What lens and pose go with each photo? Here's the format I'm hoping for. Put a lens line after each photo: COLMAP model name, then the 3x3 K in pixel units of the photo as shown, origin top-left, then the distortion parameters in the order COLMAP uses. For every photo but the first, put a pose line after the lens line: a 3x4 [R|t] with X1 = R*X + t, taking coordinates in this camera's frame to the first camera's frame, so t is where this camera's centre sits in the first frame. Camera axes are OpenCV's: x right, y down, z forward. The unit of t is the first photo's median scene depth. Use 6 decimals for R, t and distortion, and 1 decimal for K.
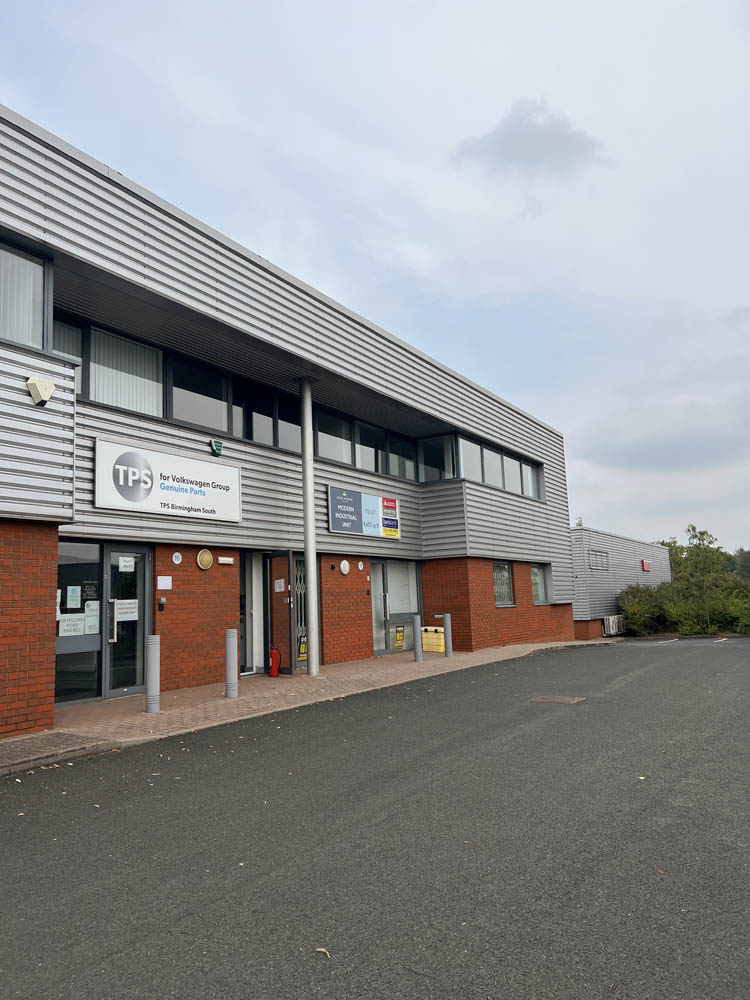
lens RADIAL K [[754.4, 0, 373.2], [0, 754.4, 501.1], [0, 0, 1]] dist [-0.006398, -0.001592]
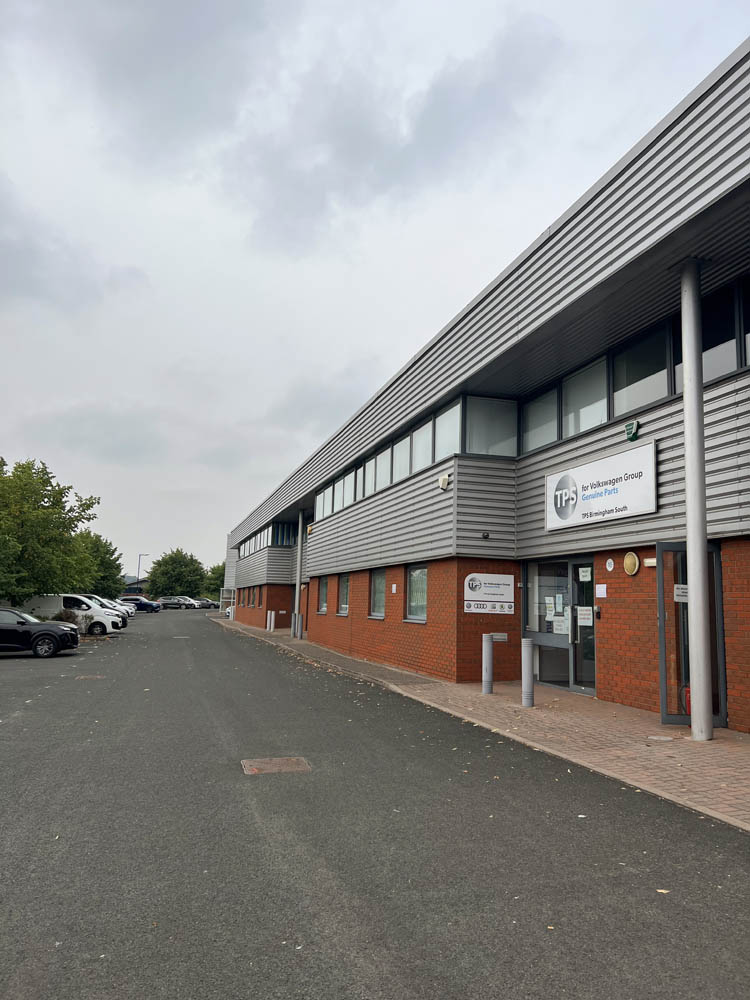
lens RADIAL K [[754.4, 0, 373.5], [0, 754.4, 498.8], [0, 0, 1]] dist [-0.006398, -0.001592]
pose [[-0.696786, -0.068626, -0.713988, 0.649382], [0.105783, 0.974696, -0.196920, 0.153045], [0.709435, -0.212739, -0.671896, 1.473469]]
